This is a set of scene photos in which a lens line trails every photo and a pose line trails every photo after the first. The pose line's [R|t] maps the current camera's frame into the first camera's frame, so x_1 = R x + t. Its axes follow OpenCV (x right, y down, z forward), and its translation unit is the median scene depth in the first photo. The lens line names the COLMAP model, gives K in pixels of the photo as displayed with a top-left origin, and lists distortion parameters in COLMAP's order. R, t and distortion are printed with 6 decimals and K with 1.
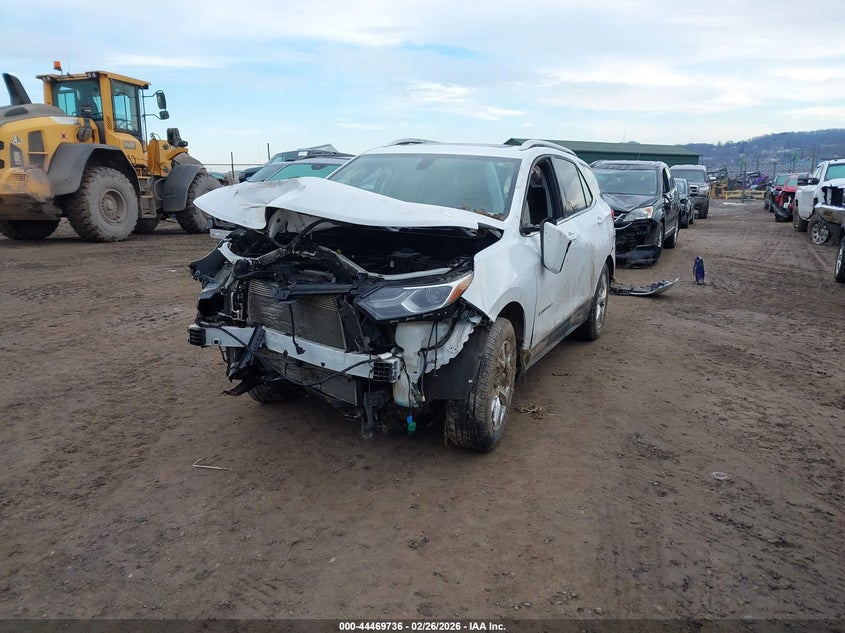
lens RADIAL K [[665.5, 0, 422.5], [0, 665.5, 316.5], [0, 0, 1]] dist [0.008459, -0.001272]
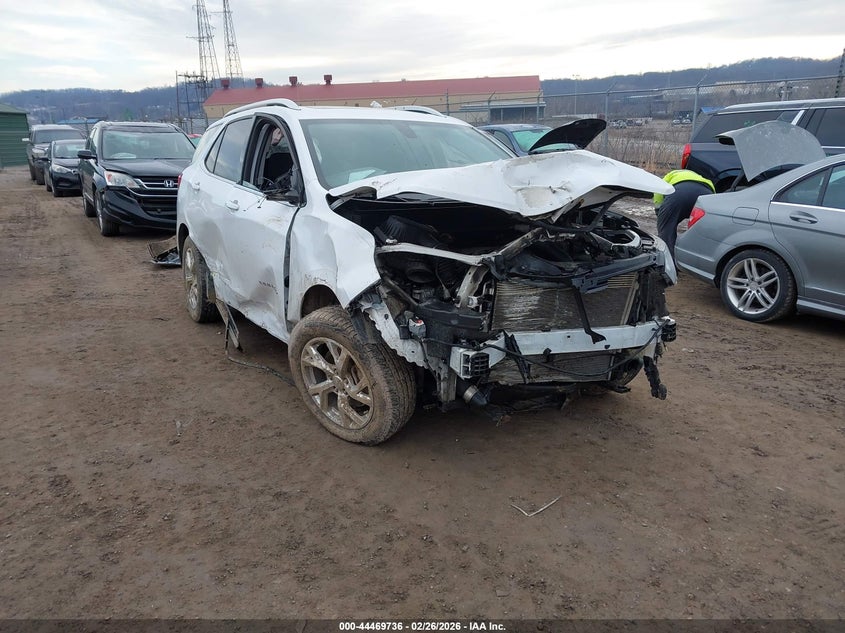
lens RADIAL K [[665.5, 0, 422.5], [0, 665.5, 316.5], [0, 0, 1]] dist [0.008459, -0.001272]
pose [[0.553833, -0.232812, 0.799417, -1.089626], [0.186402, 0.970413, 0.153472, -0.171887], [-0.811495, 0.064015, 0.580843, 0.675610]]
